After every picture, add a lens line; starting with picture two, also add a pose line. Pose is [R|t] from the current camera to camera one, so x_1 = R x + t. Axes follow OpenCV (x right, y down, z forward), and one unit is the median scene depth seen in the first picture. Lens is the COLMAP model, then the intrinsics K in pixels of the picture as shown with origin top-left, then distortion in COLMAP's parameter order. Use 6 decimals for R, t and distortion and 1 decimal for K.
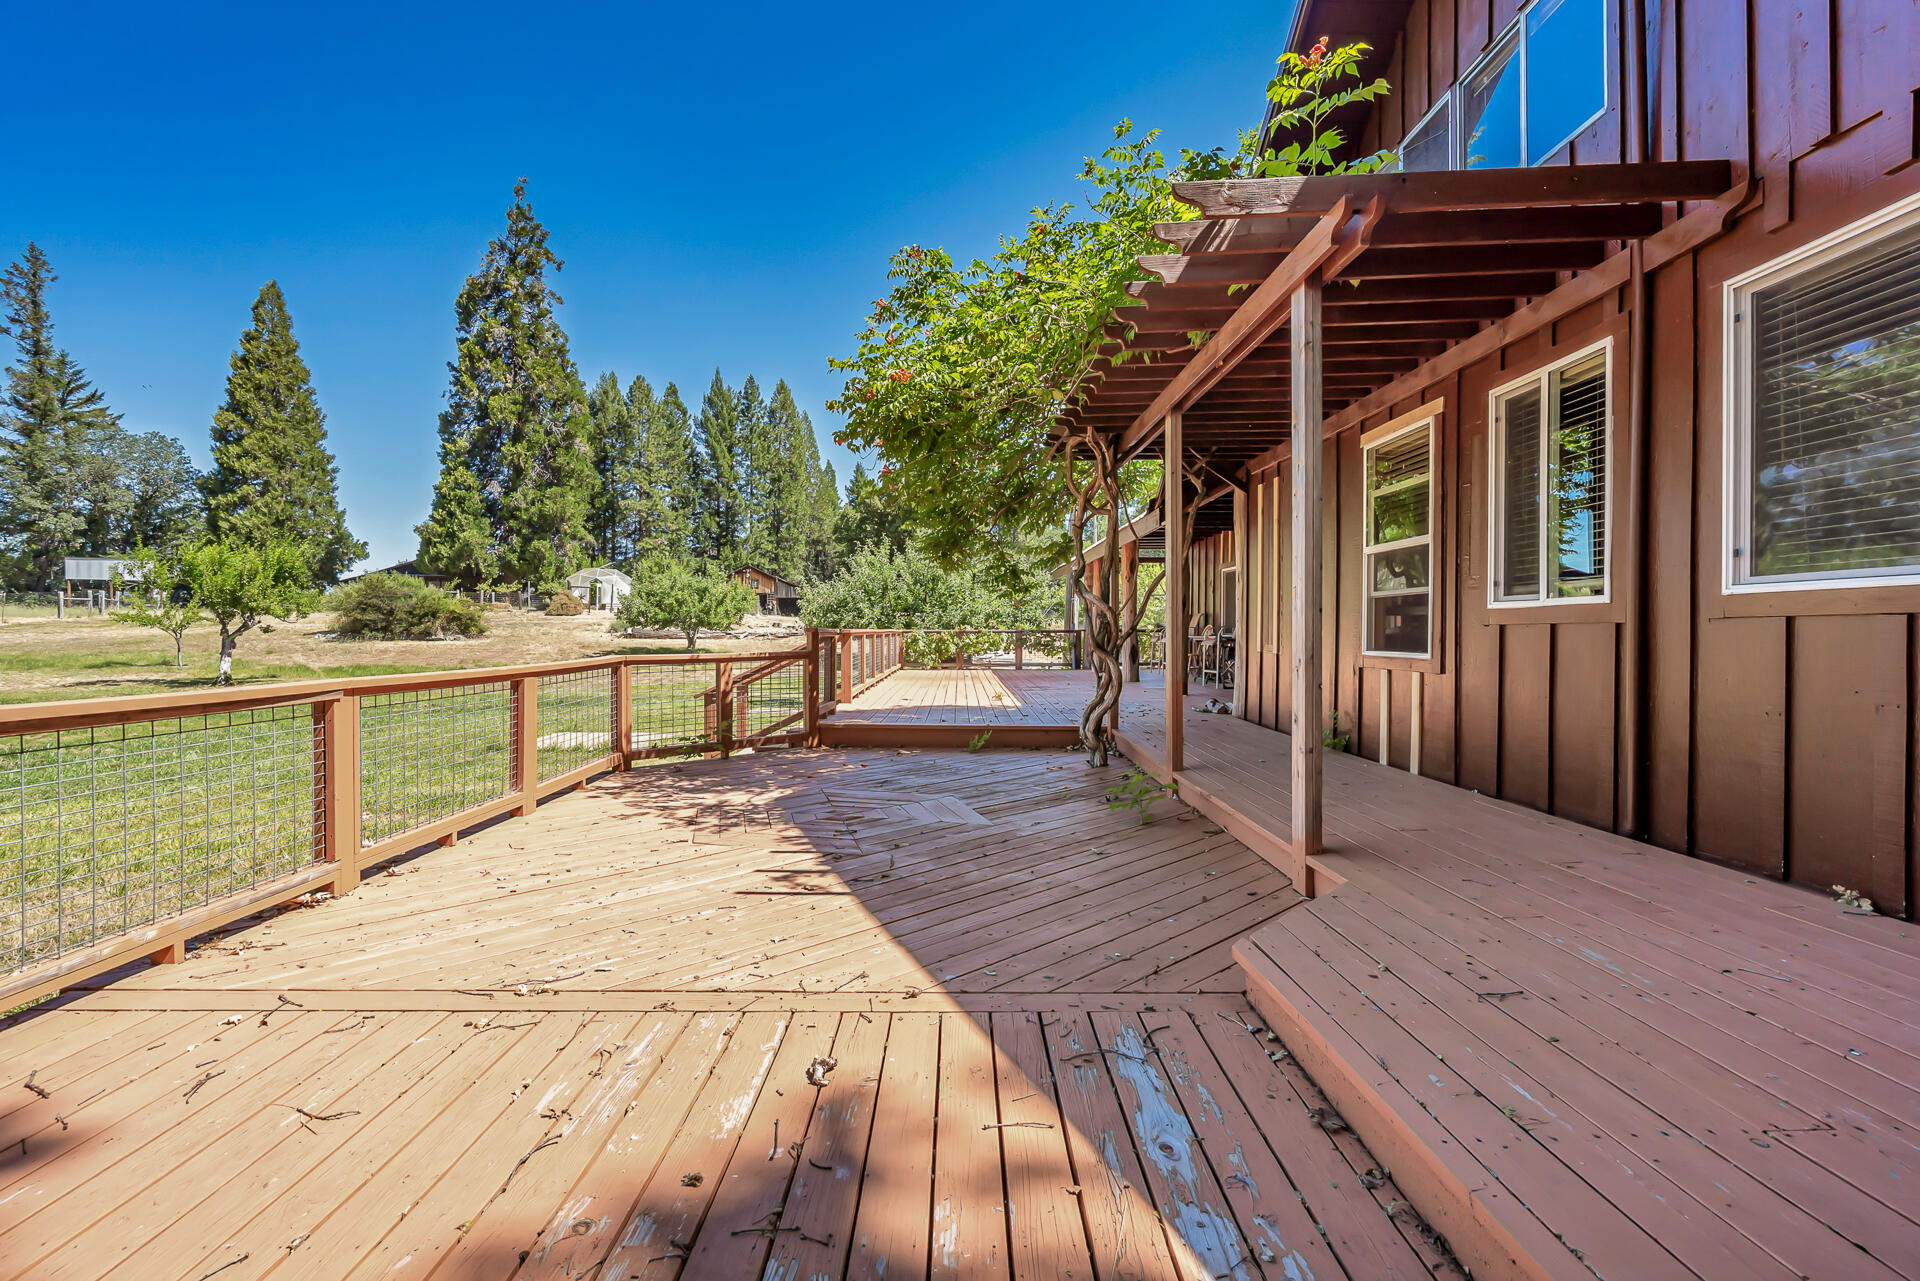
lens RADIAL K [[881.3, 0, 951.2], [0, 881.3, 640.1], [0, 0, 1]] dist [-0.003798, 0.001643]
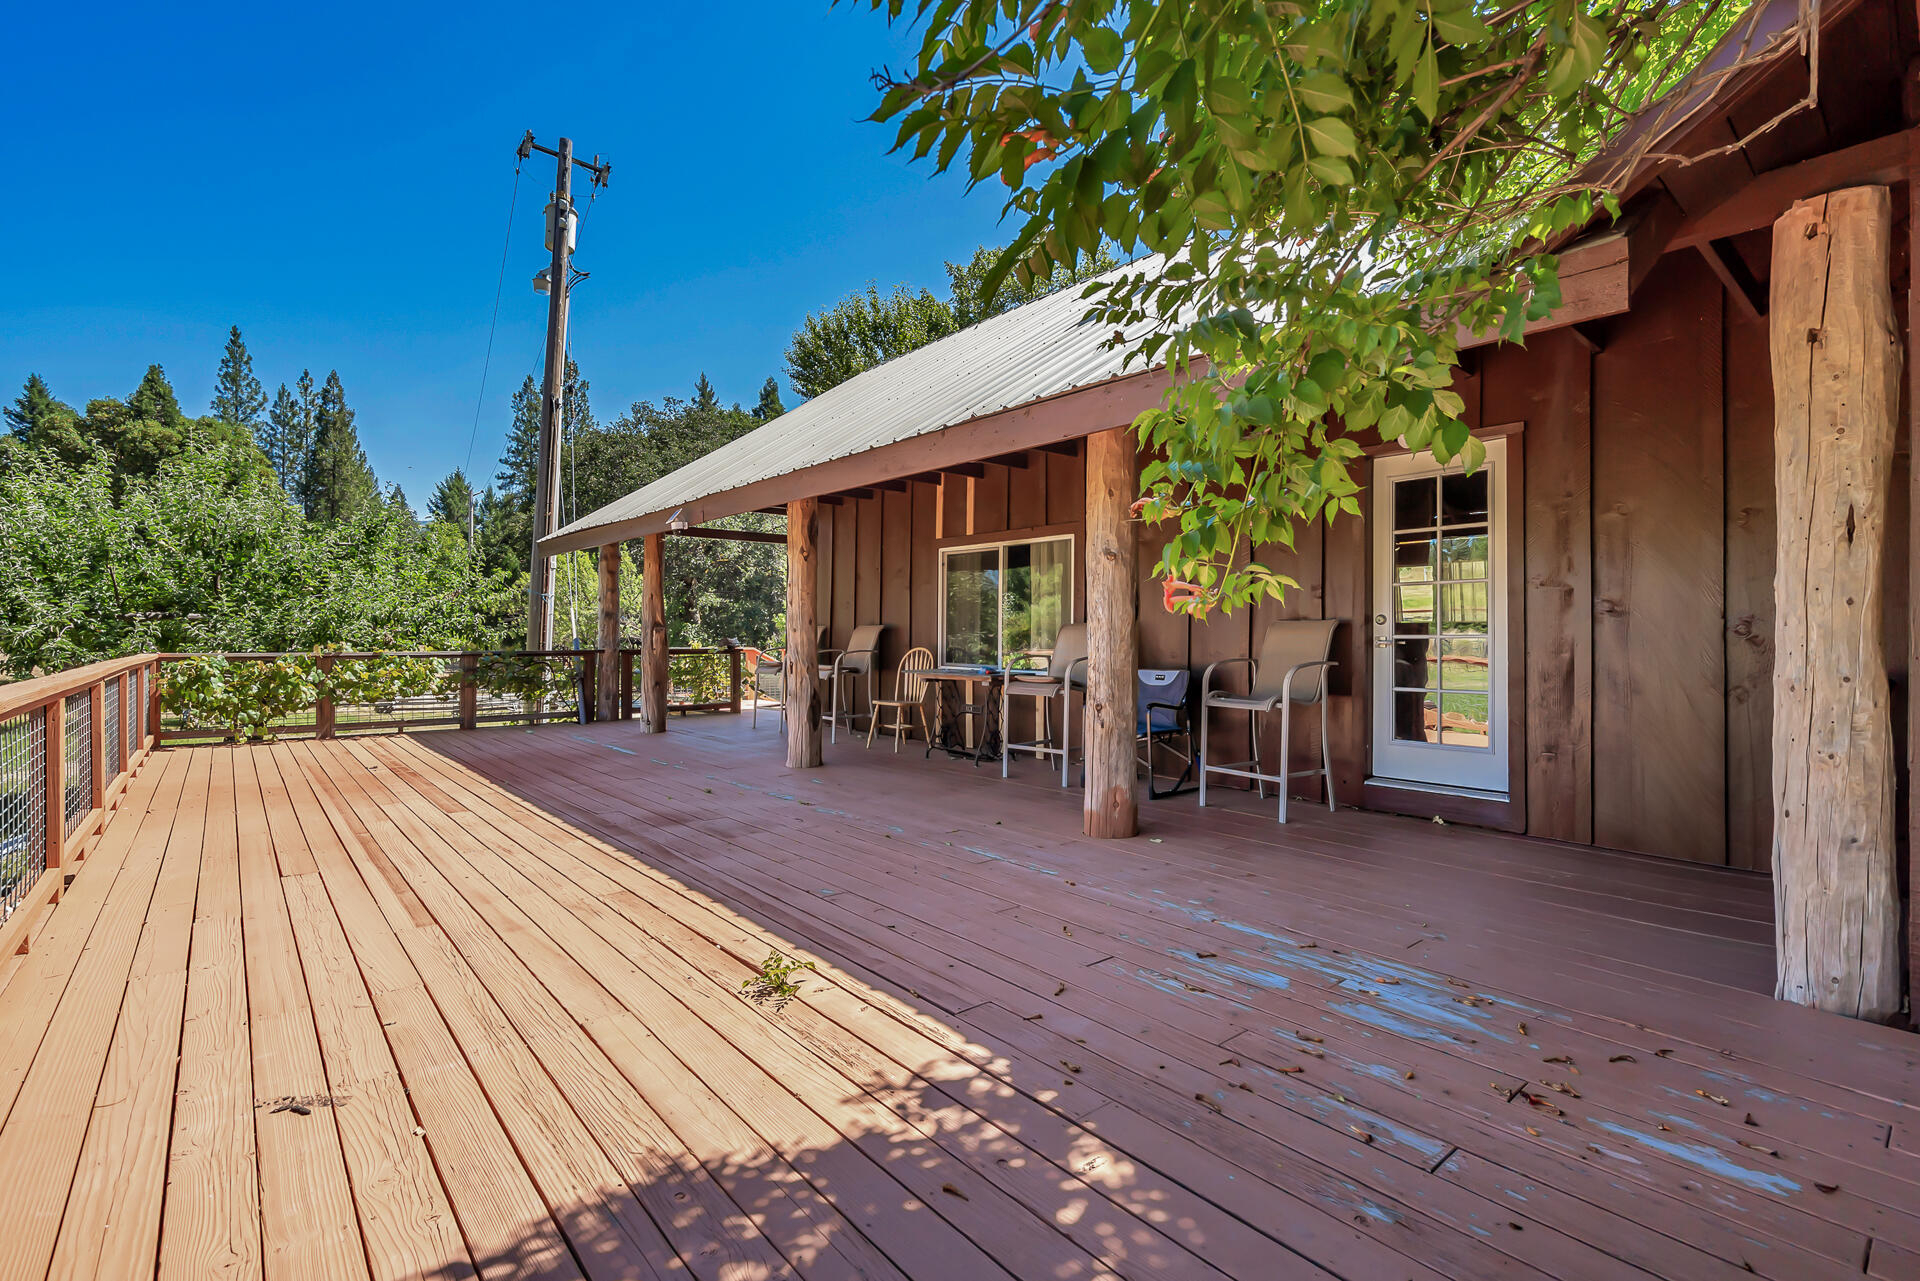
lens RADIAL K [[881.3, 0, 959.9], [0, 881.3, 642.3], [0, 0, 1]] dist [-0.003798, 0.001643]
pose [[0.765362, -0.000973, 0.643600, -0.085358], [0.003223, 0.999992, -0.002321, -0.039146], [-0.643592, 0.003850, 0.765359, 1.155037]]
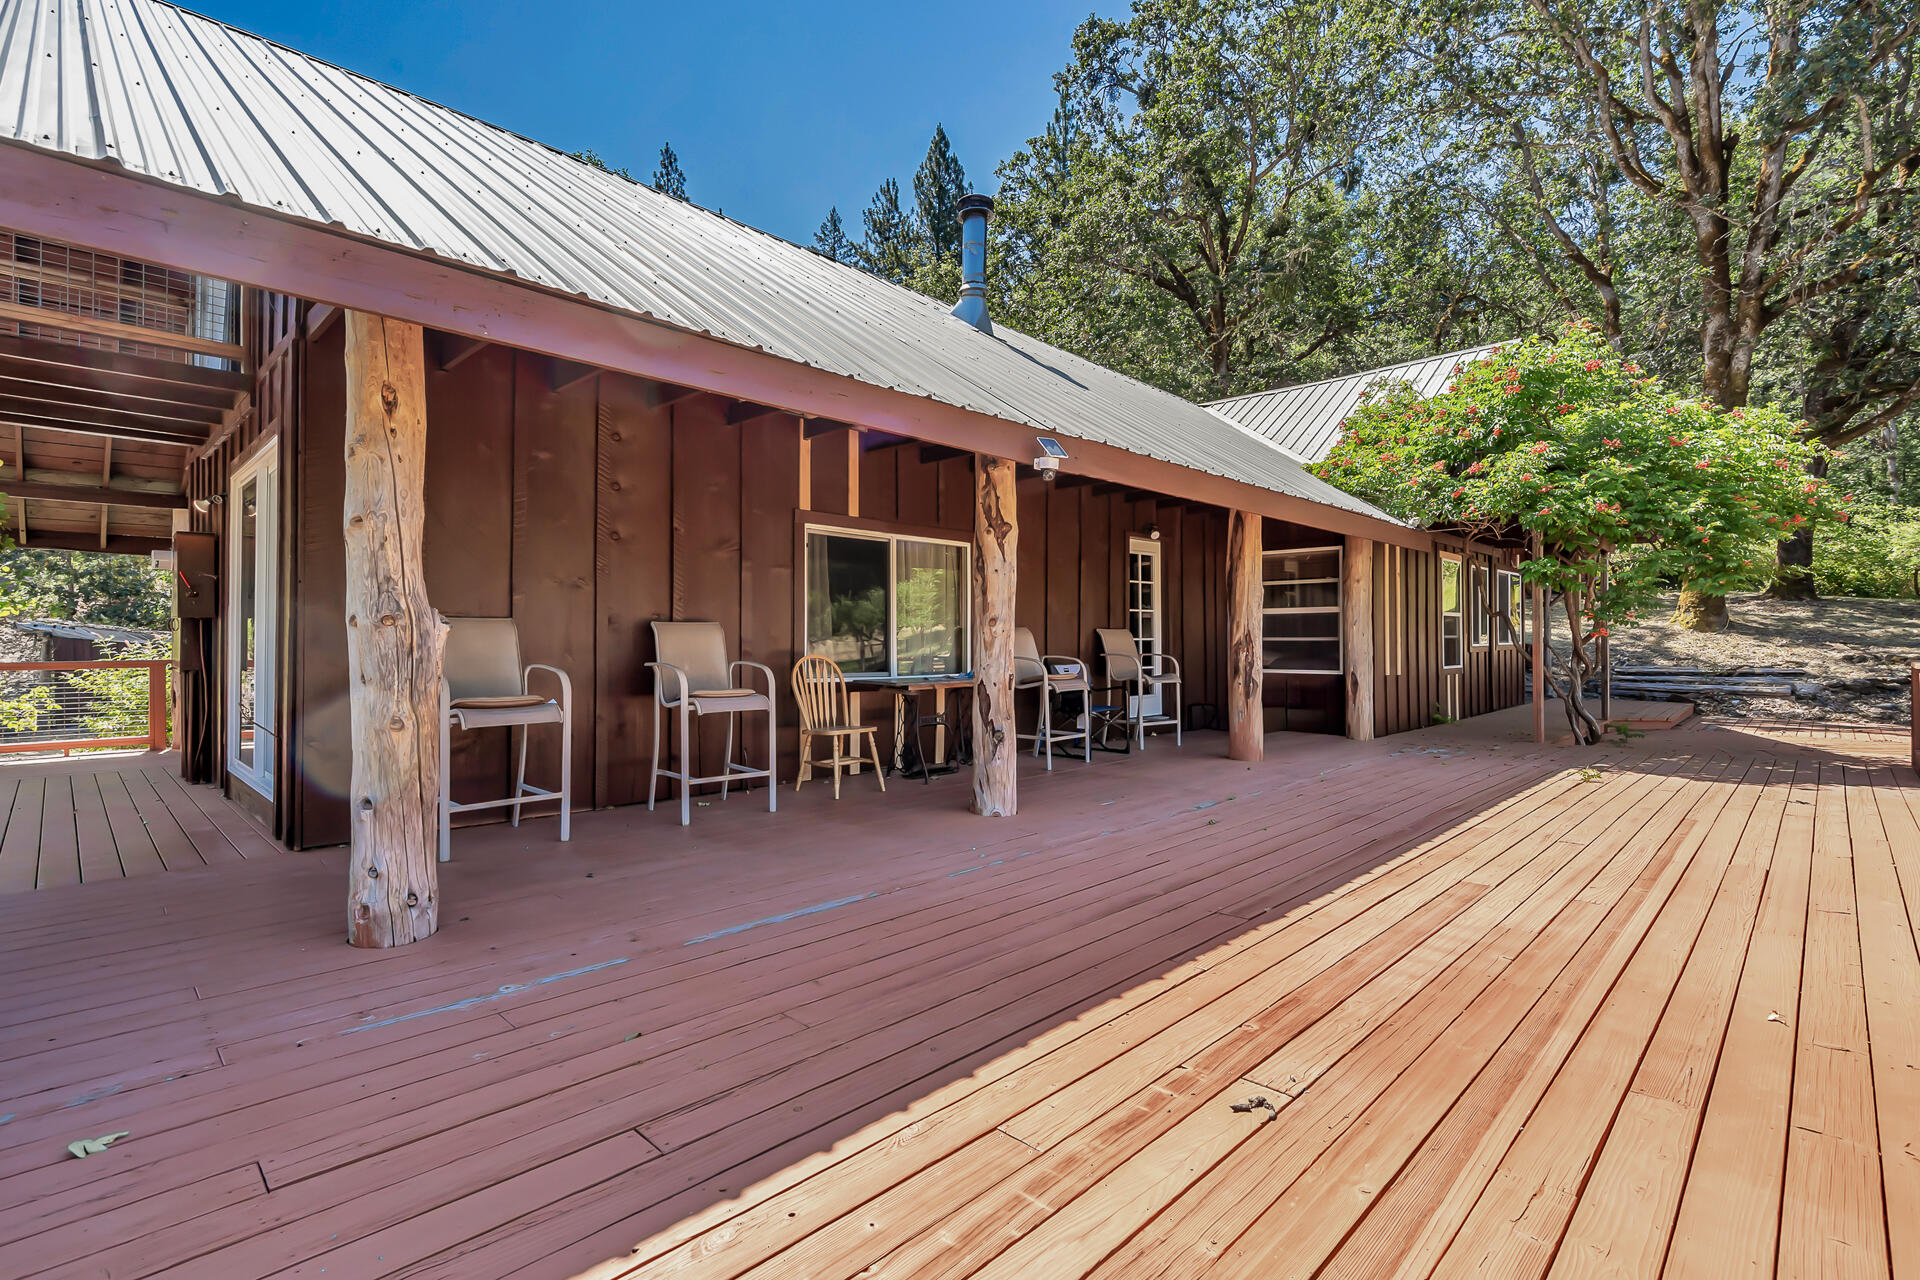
lens RADIAL K [[881.3, 0, 962.1], [0, 881.3, 634.3], [0, 0, 1]] dist [-0.003798, 0.001643]
pose [[-0.718696, 0.010038, 0.695252, -0.079167], [0.007435, 0.999950, -0.006751, -0.045052], [-0.695284, 0.000317, -0.718735, 2.200371]]
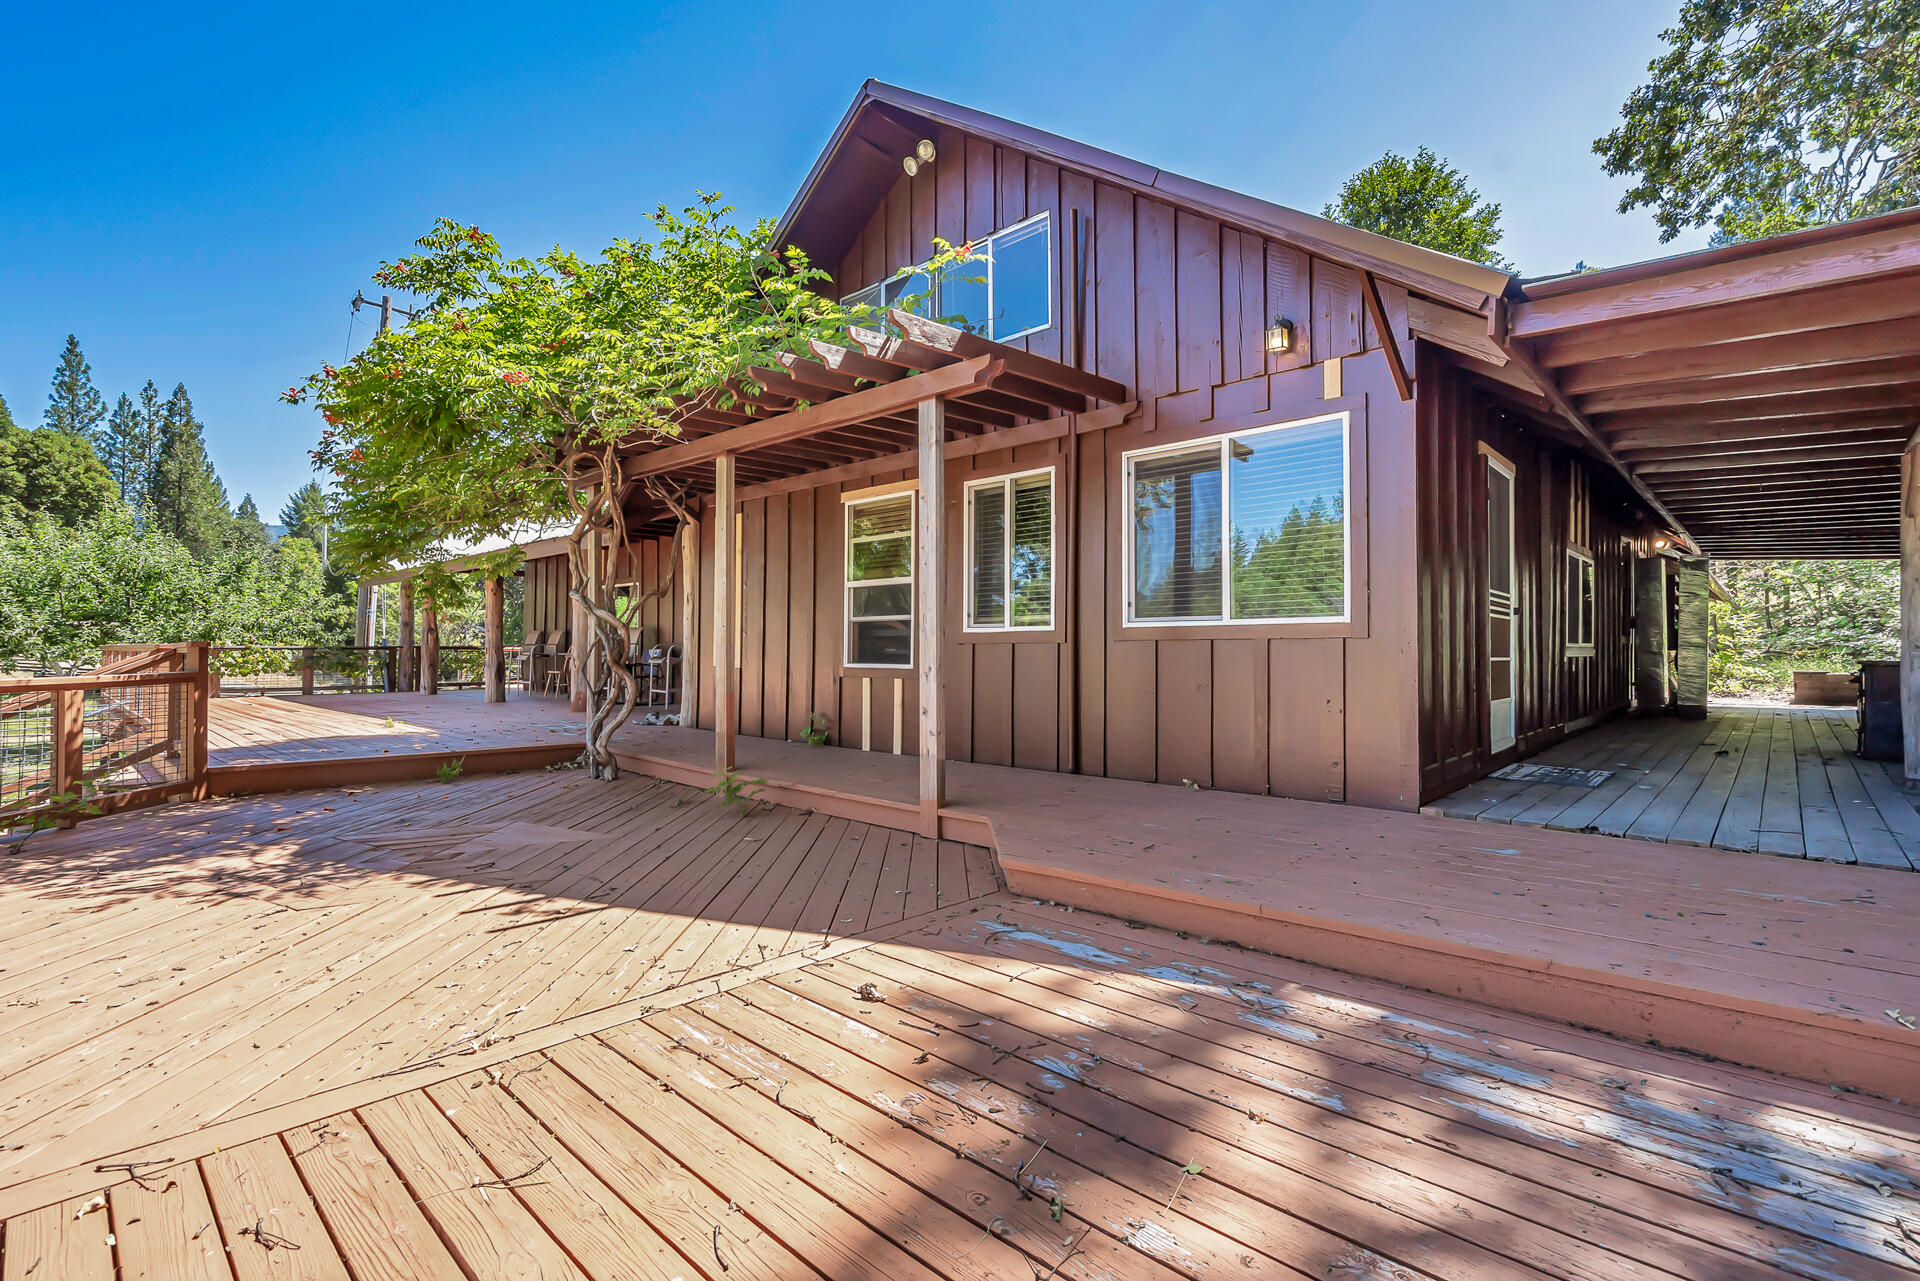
lens RADIAL K [[881.3, 0, 964.3], [0, 881.3, 638.0], [0, 0, 1]] dist [-0.003798, 0.001643]
pose [[0.683614, 0.010945, 0.729762, -0.272336], [0.005452, 0.999783, -0.020103, 0.001699], [-0.729823, 0.017721, 0.683406, 0.007450]]
